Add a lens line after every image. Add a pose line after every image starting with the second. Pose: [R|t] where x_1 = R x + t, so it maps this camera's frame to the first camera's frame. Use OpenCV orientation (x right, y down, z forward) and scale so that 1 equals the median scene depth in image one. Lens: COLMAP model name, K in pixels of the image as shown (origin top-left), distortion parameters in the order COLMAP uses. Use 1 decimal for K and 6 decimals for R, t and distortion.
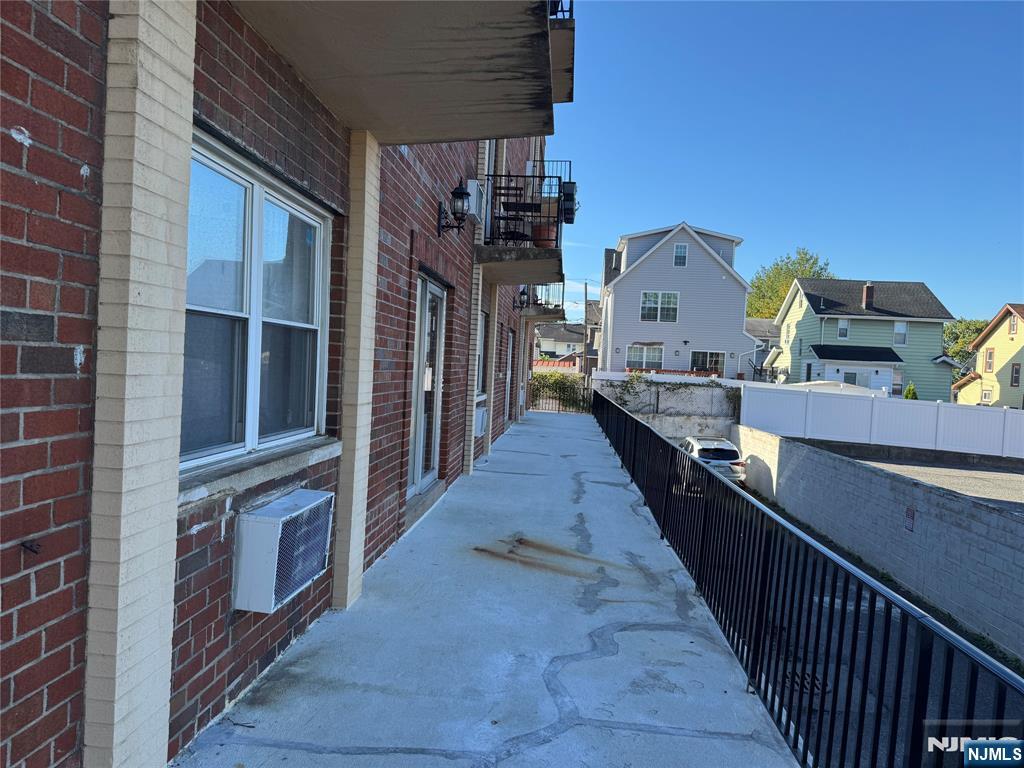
lens RADIAL K [[719.7, 0, 509.8], [0, 719.7, 388.3], [0, 0, 1]] dist [0.035207, -0.026490]
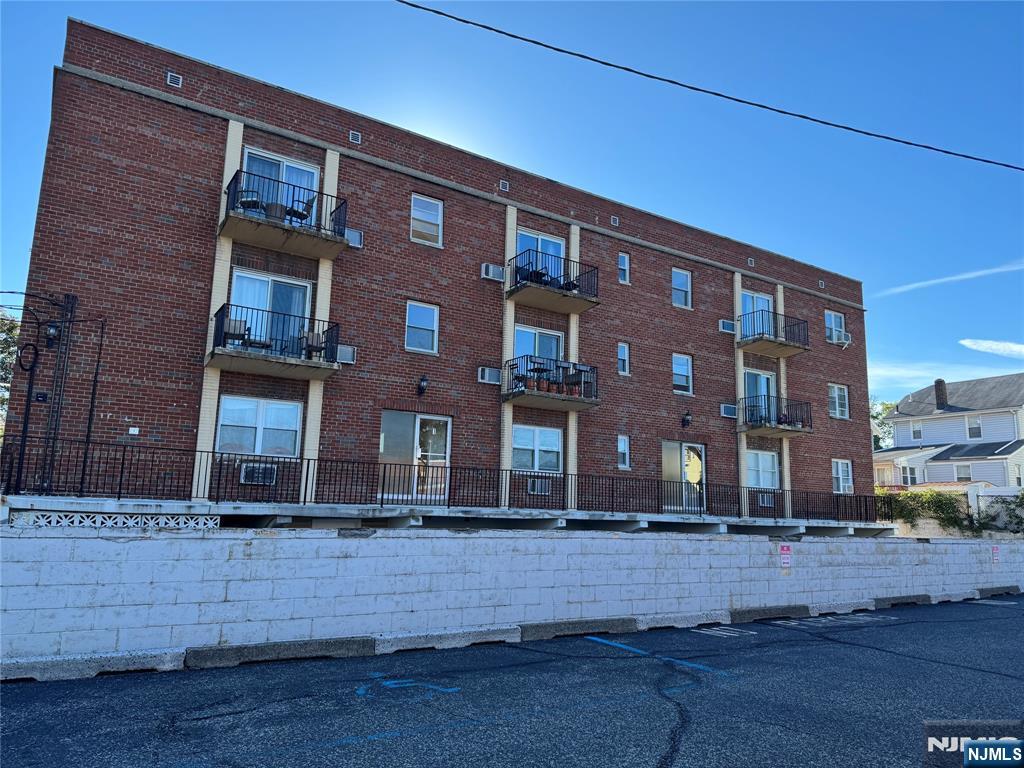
lens RADIAL K [[719.7, 0, 508.6], [0, 719.7, 390.0], [0, 0, 1]] dist [0.035207, -0.026490]
pose [[0.617818, -0.162059, -0.769440, 0.495458], [-0.022045, 0.974577, -0.222966, 0.078626], [0.786012, 0.154714, 0.598539, -0.066795]]
